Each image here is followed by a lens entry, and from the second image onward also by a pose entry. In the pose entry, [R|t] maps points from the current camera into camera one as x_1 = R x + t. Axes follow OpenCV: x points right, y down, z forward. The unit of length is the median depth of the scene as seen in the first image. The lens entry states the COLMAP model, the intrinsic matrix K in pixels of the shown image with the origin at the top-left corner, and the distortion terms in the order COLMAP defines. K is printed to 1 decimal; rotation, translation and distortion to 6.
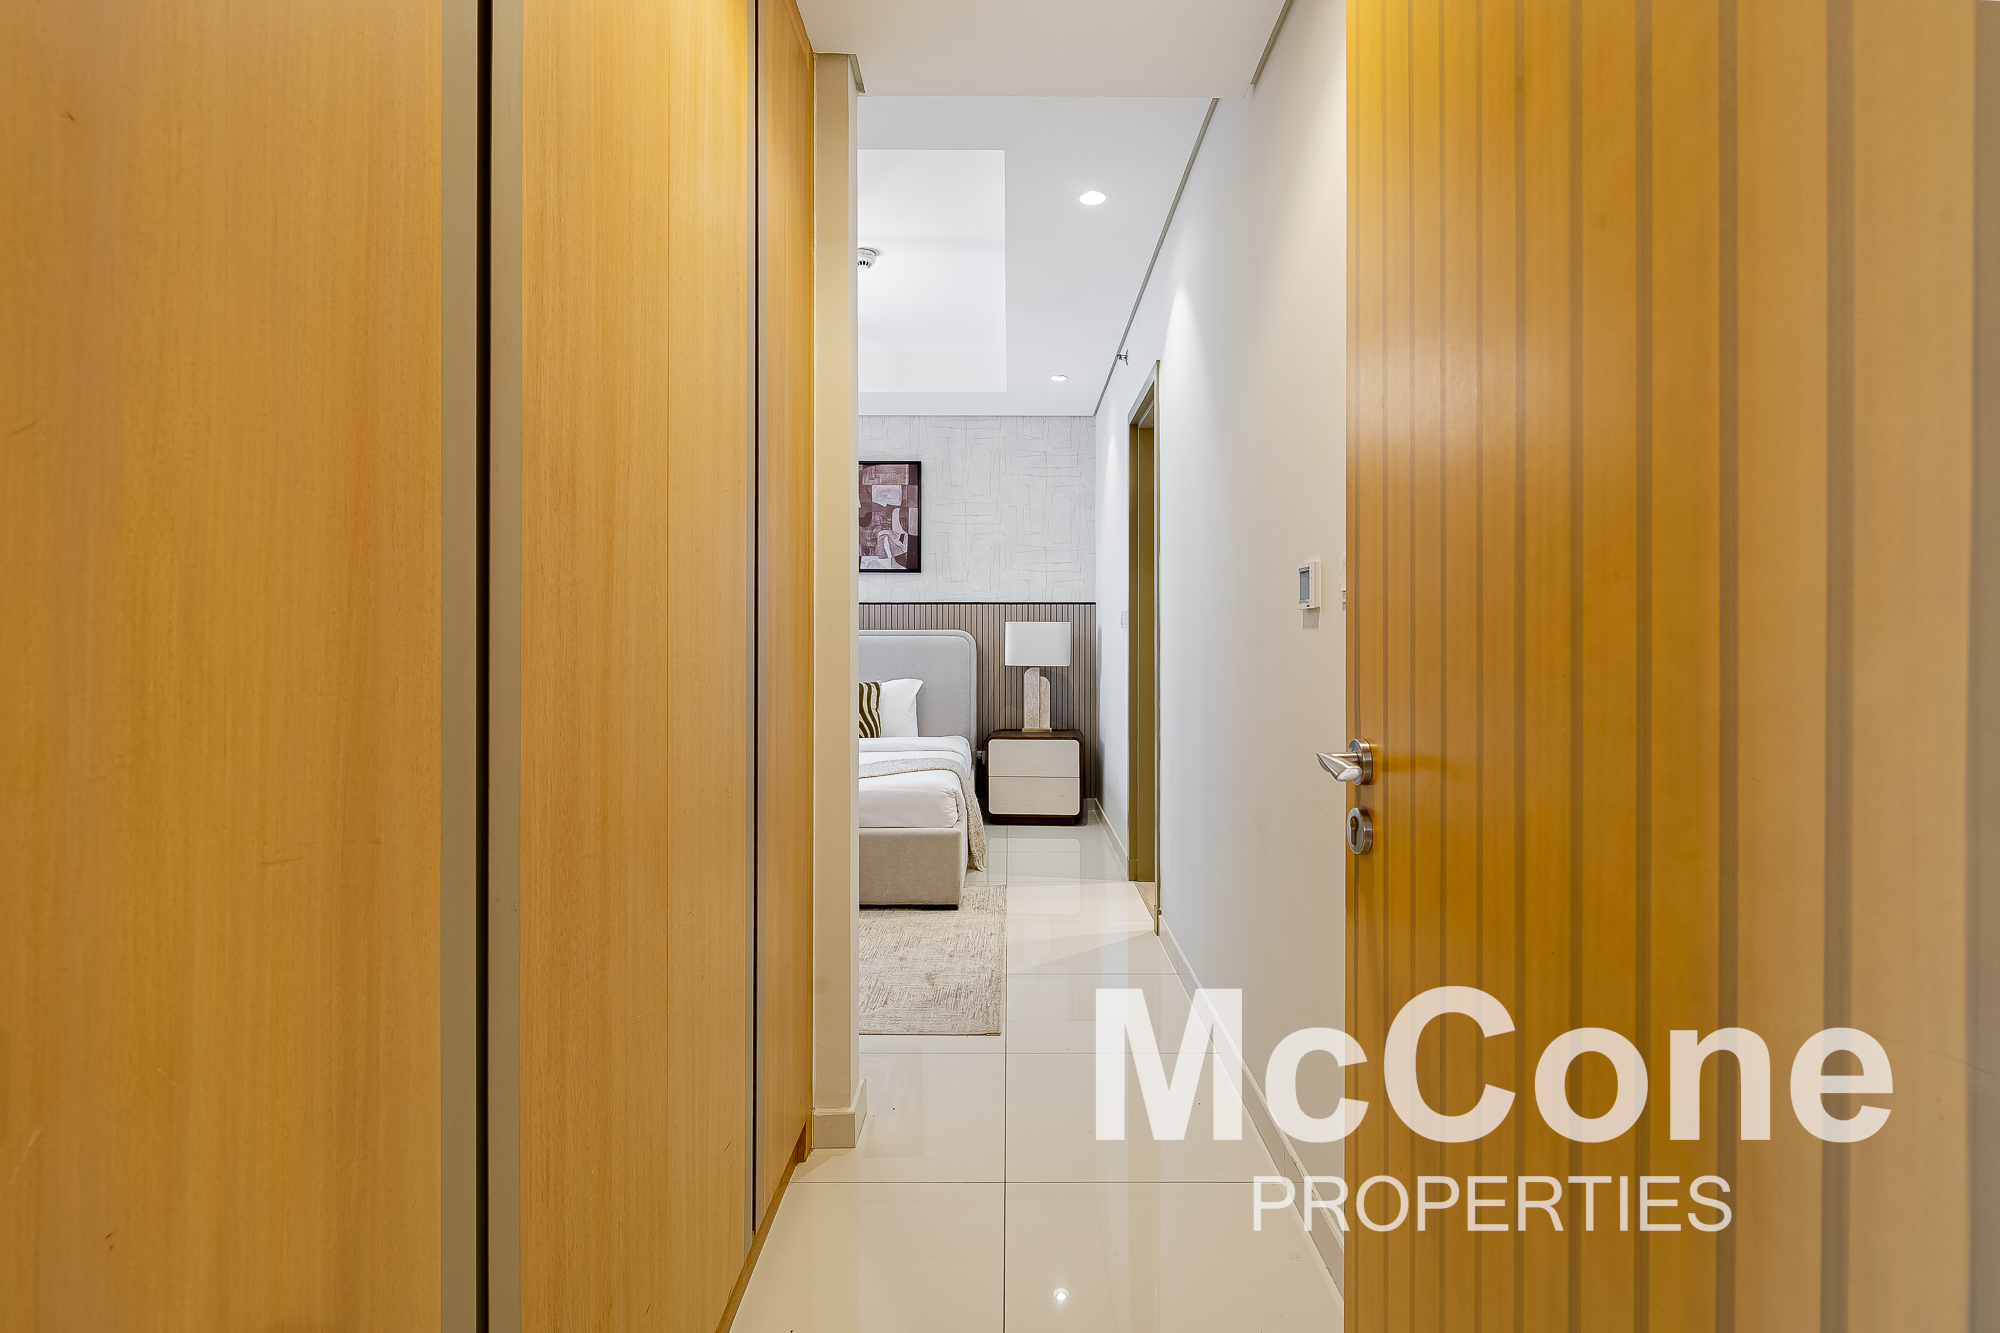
lens RADIAL K [[906.2, 0, 1001.0], [0, 906.2, 651.6], [0, 0, 1]] dist [-0.000391, -0.000002]
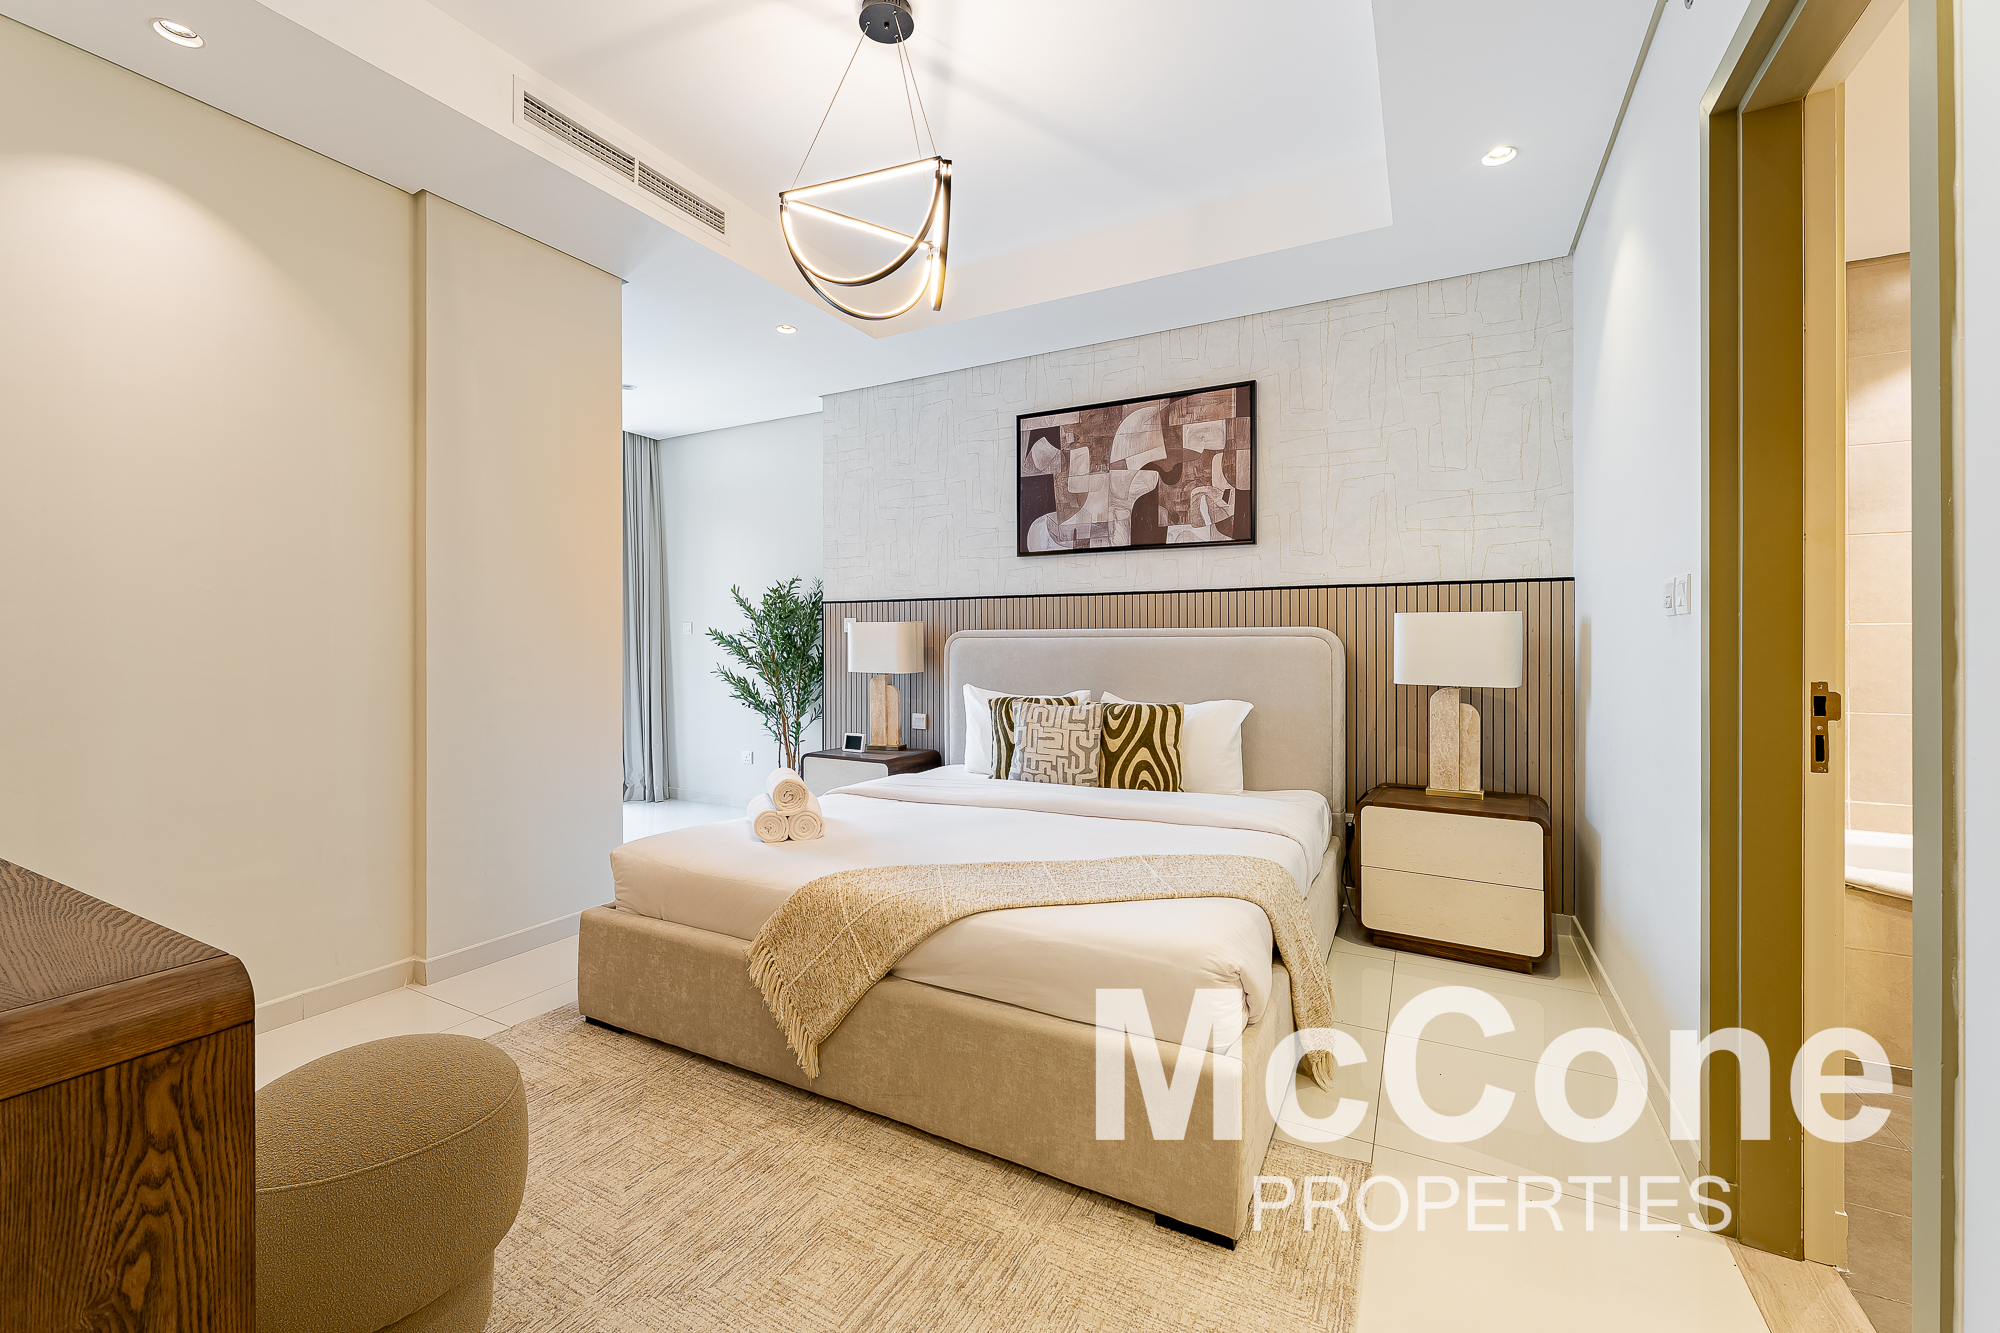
lens RADIAL K [[800.4, 0, 962.4], [0, 800.4, 644.8], [0, 0, 1]] dist [-0.001596, 0.000221]
pose [[0.867374, -0.000449, -0.497657, 0.020245], [-0.004494, 0.999952, -0.008736, -0.004974], [0.497637, 0.009813, 0.867330, 0.372982]]
